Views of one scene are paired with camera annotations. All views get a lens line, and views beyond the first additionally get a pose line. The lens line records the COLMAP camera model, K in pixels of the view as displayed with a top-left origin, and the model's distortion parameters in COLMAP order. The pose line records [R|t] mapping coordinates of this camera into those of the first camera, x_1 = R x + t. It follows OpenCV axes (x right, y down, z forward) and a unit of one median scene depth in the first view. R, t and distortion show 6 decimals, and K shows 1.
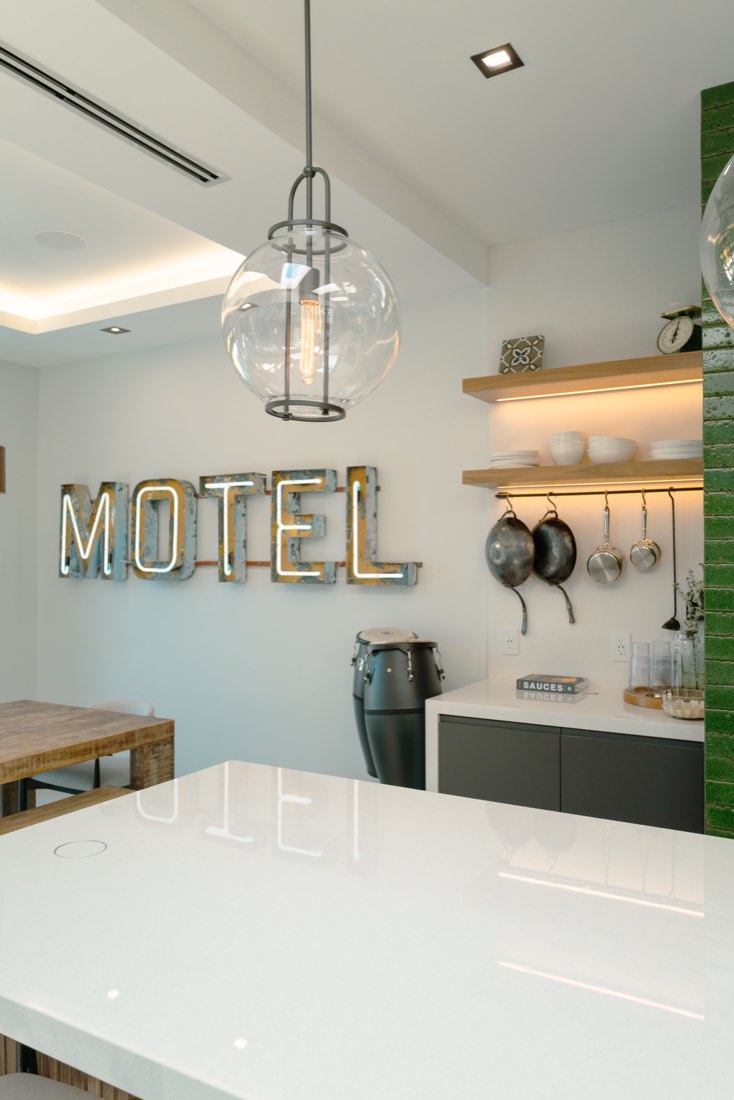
lens RADIAL K [[825.7, 0, 367.4], [0, 825.7, 549.4], [0, 0, 1]] dist [0.003782, -0.000150]
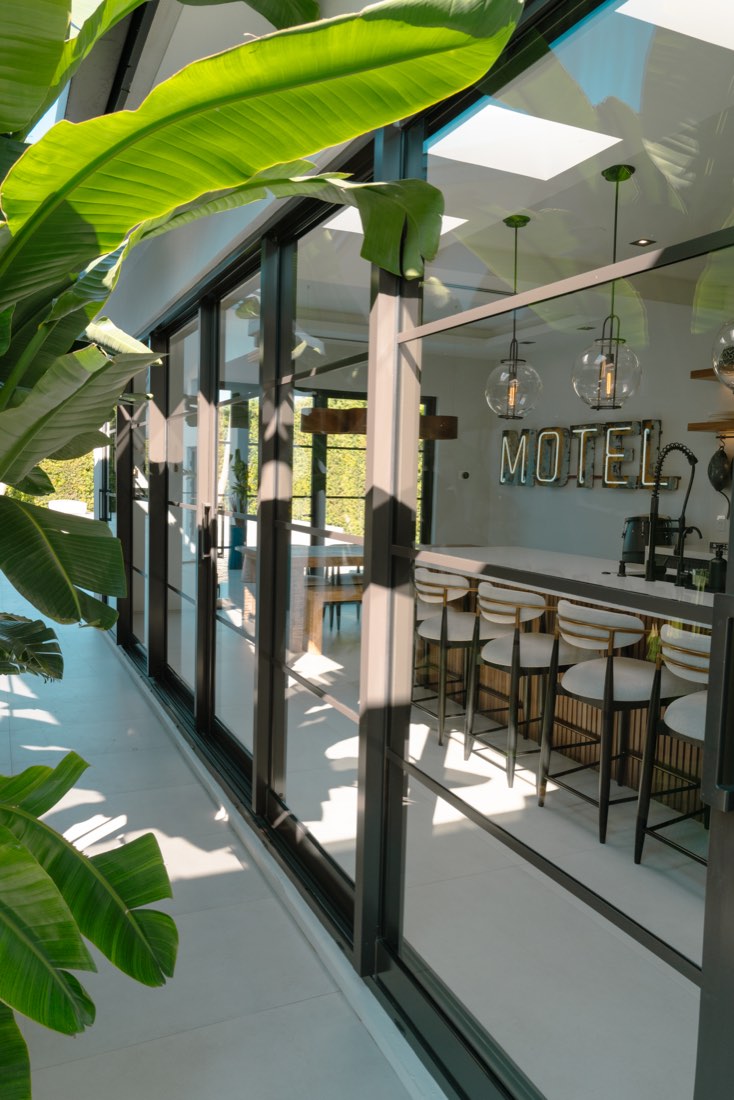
lens RADIAL K [[825.7, 0, 367.2], [0, 825.7, 549.6], [0, 0, 1]] dist [0.003782, -0.000150]
pose [[0.821953, 0.066771, -0.565628, 0.447135], [-0.018383, 0.995697, 0.090826, 0.020259], [0.569259, -0.064256, 0.819644, -0.675957]]
